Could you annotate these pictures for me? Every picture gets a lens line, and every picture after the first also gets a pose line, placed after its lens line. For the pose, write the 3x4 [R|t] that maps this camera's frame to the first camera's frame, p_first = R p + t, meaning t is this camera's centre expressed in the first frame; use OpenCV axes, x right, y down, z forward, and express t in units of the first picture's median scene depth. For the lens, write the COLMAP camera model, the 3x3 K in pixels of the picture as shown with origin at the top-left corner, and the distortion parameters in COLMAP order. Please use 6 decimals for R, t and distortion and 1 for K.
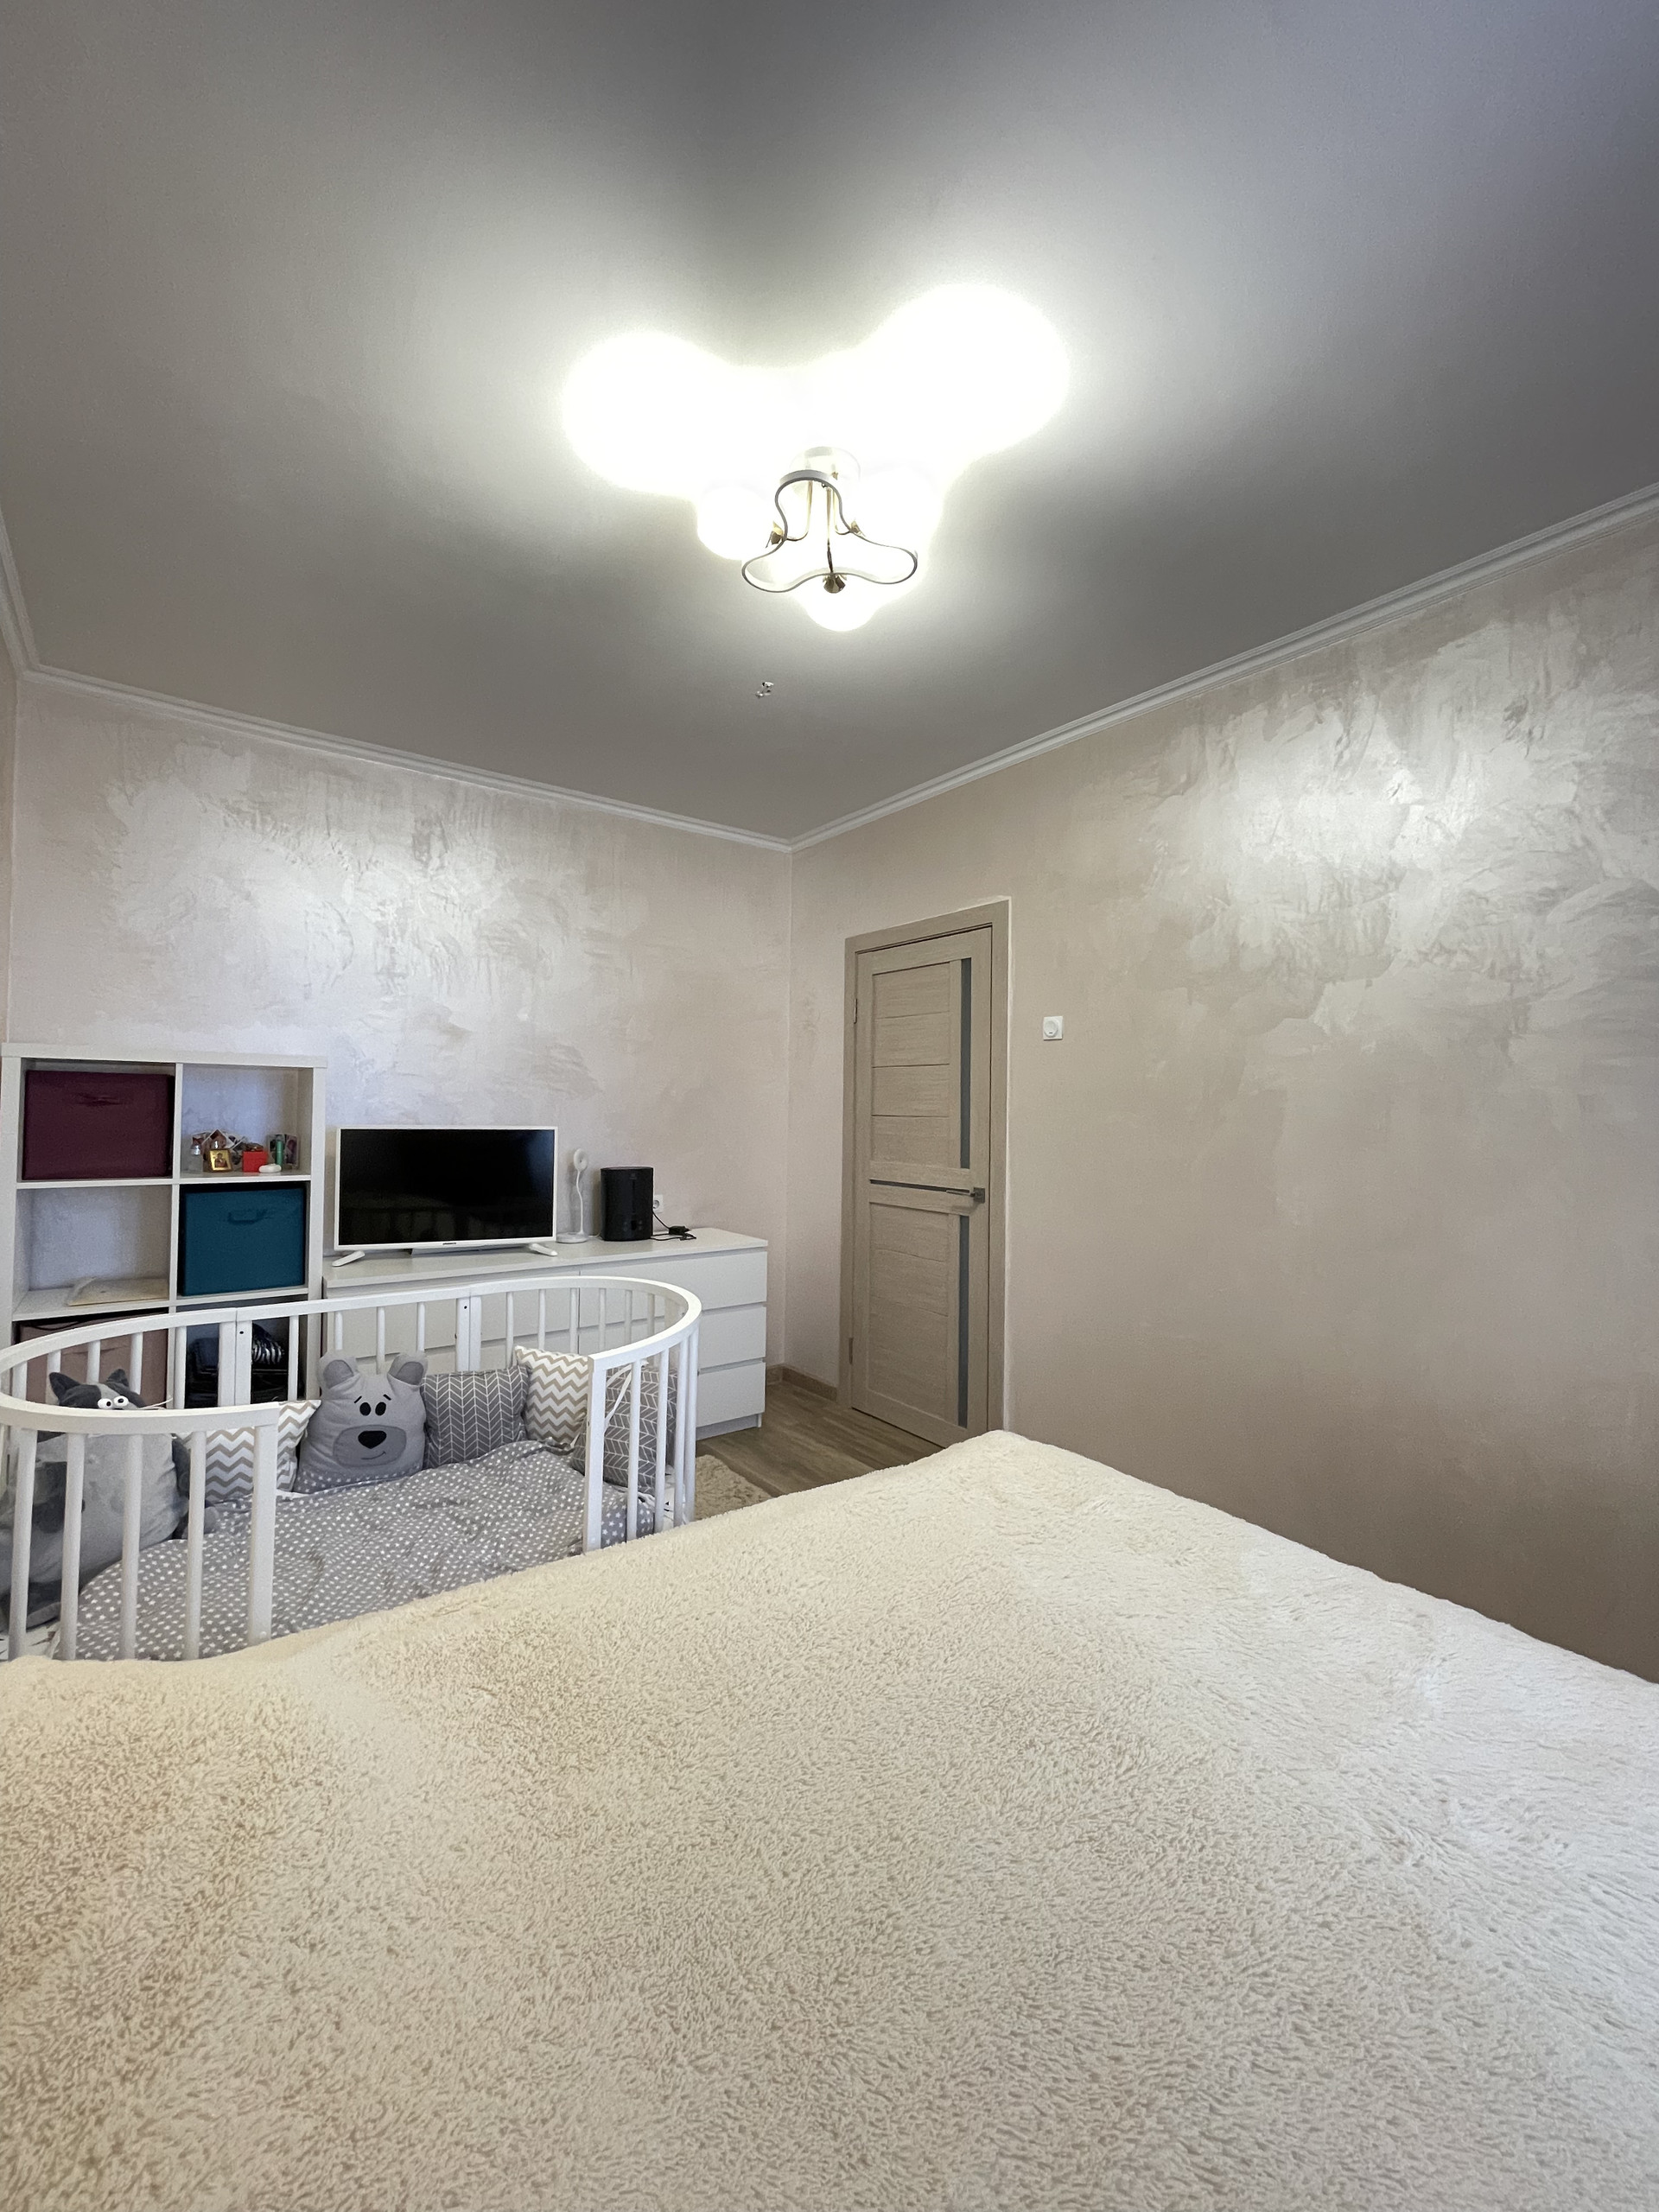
lens RADIAL K [[904.1, 0, 821.6], [0, 904.1, 1094.9], [0, 0, 1]] dist [0.000295, -0.000108]
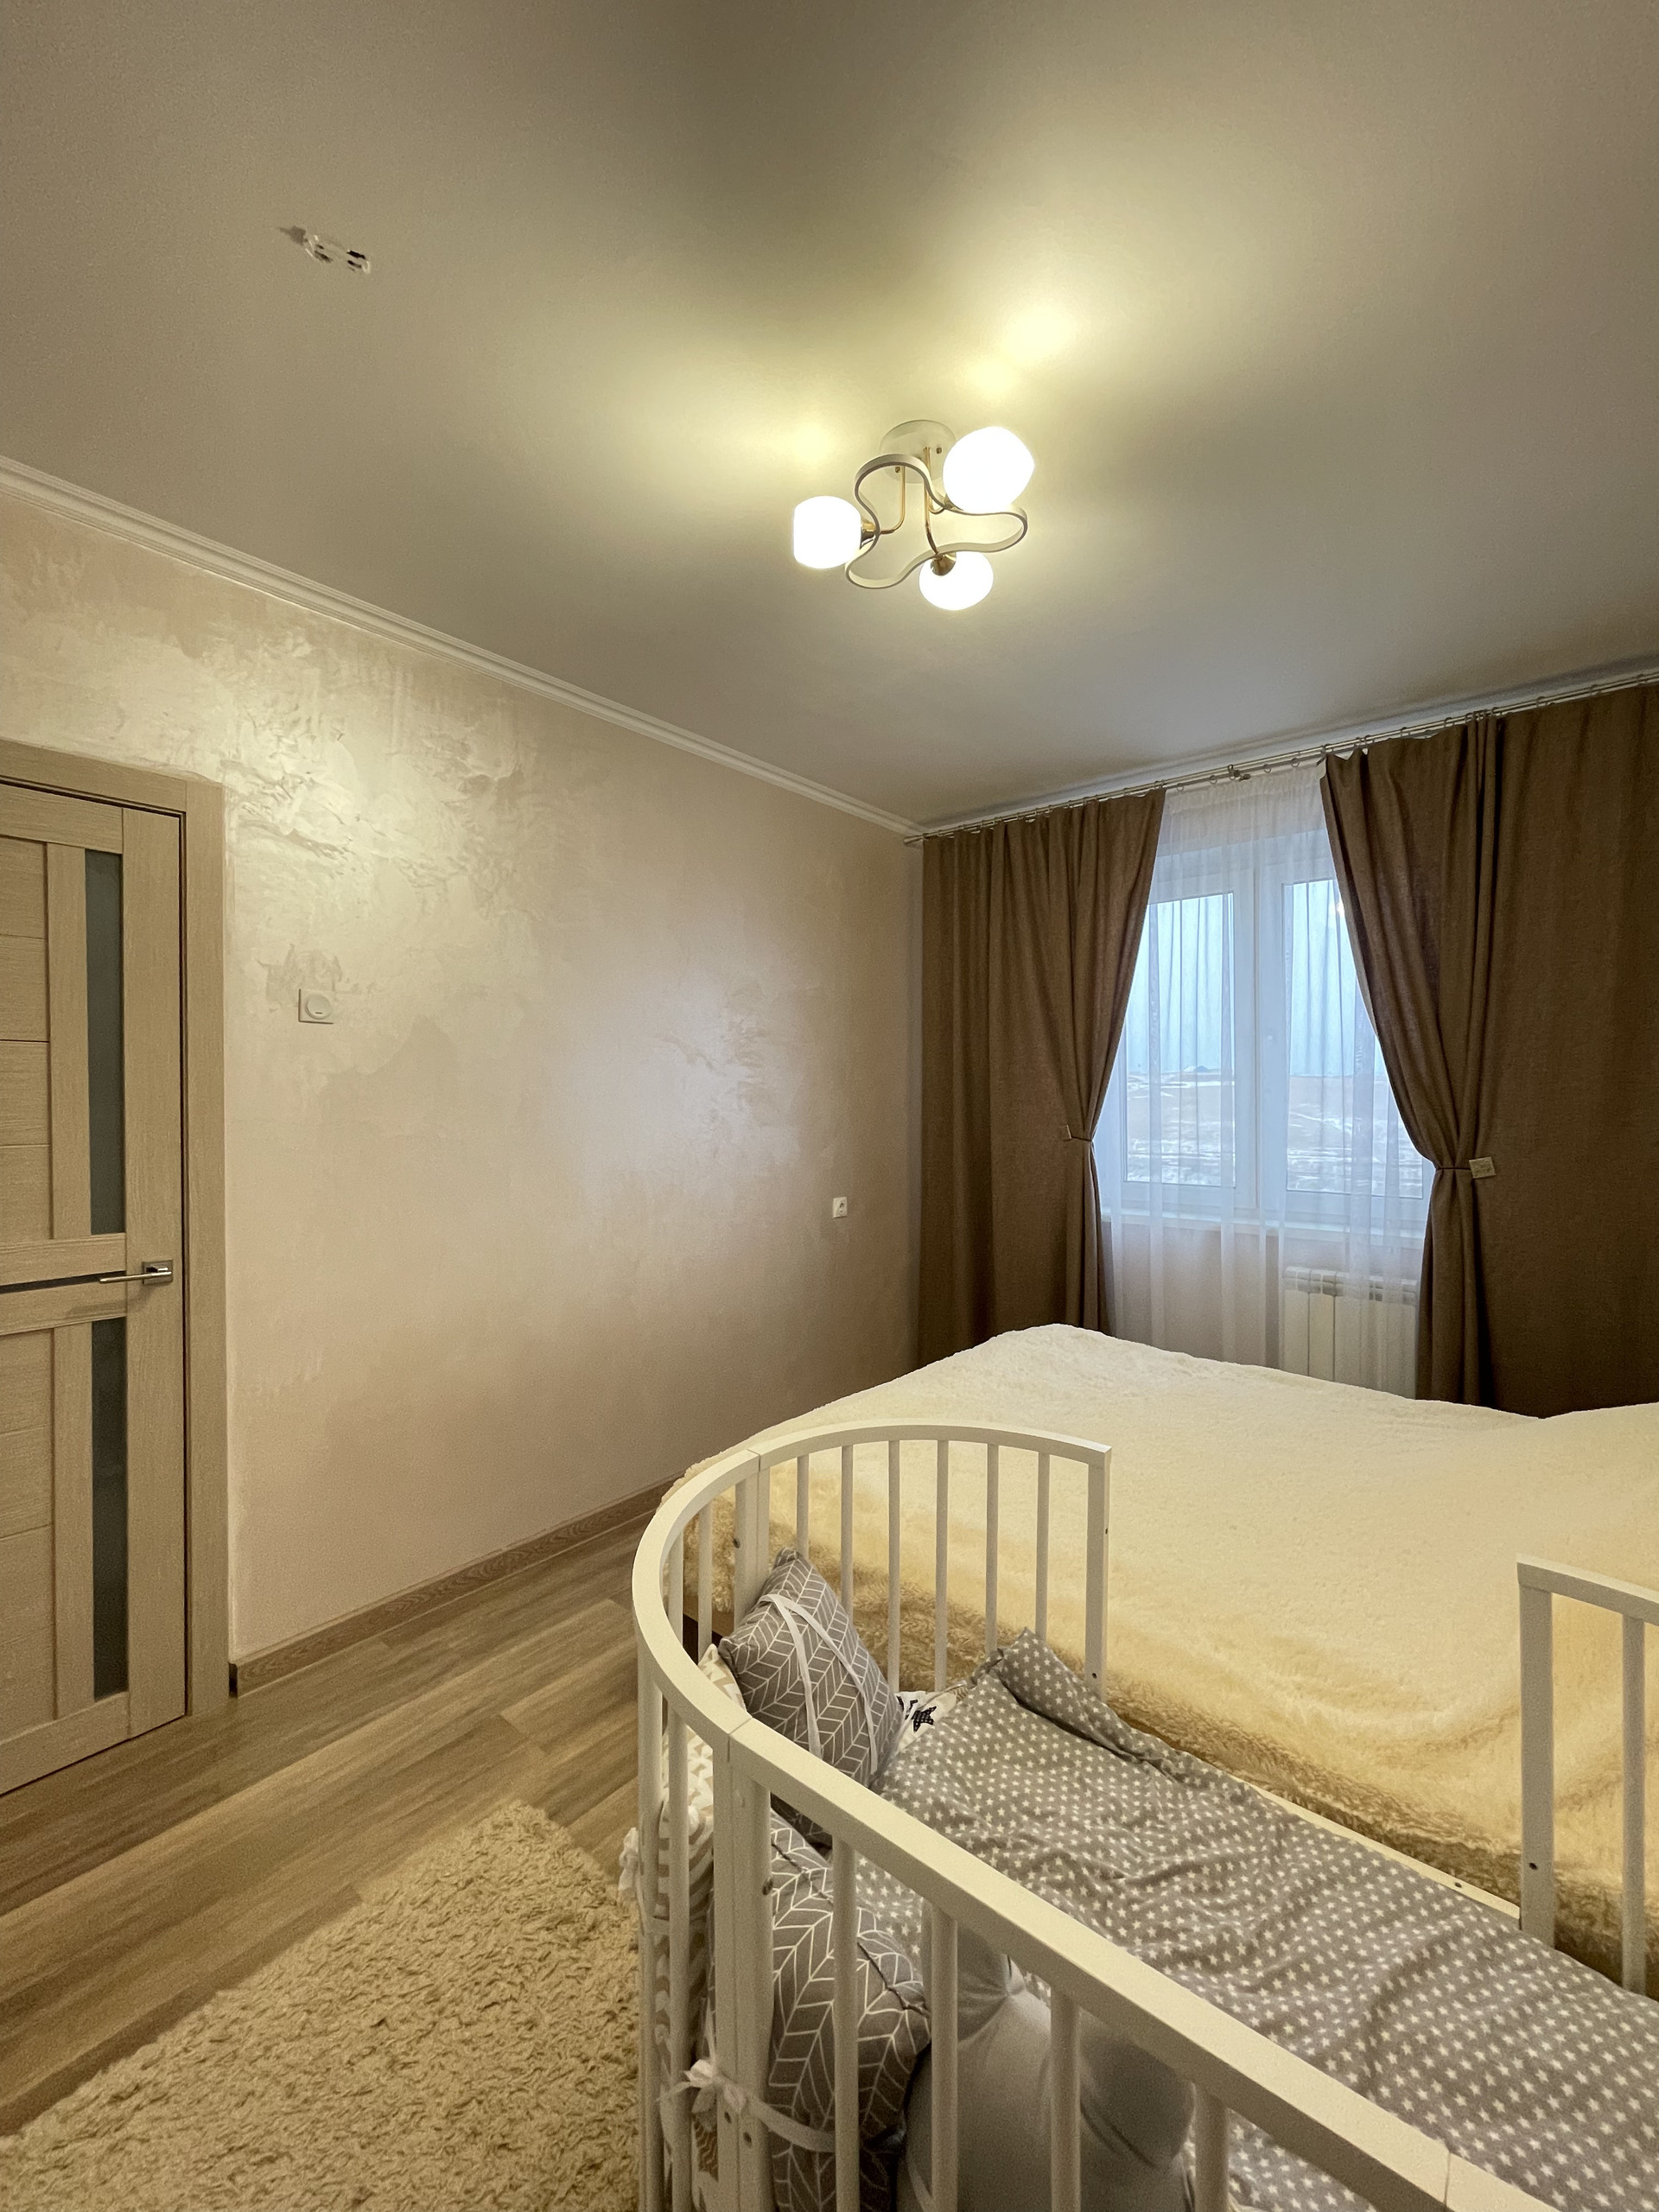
lens RADIAL K [[904.1, 0, 821.6], [0, 904.1, 1094.9], [0, 0, 1]] dist [0.000295, -0.000108]
pose [[-0.233074, -0.012114, 0.972384, -0.489084], [-0.015419, 0.999843, 0.008760, -0.014654], [-0.972337, -0.012951, -0.233224, 0.724644]]
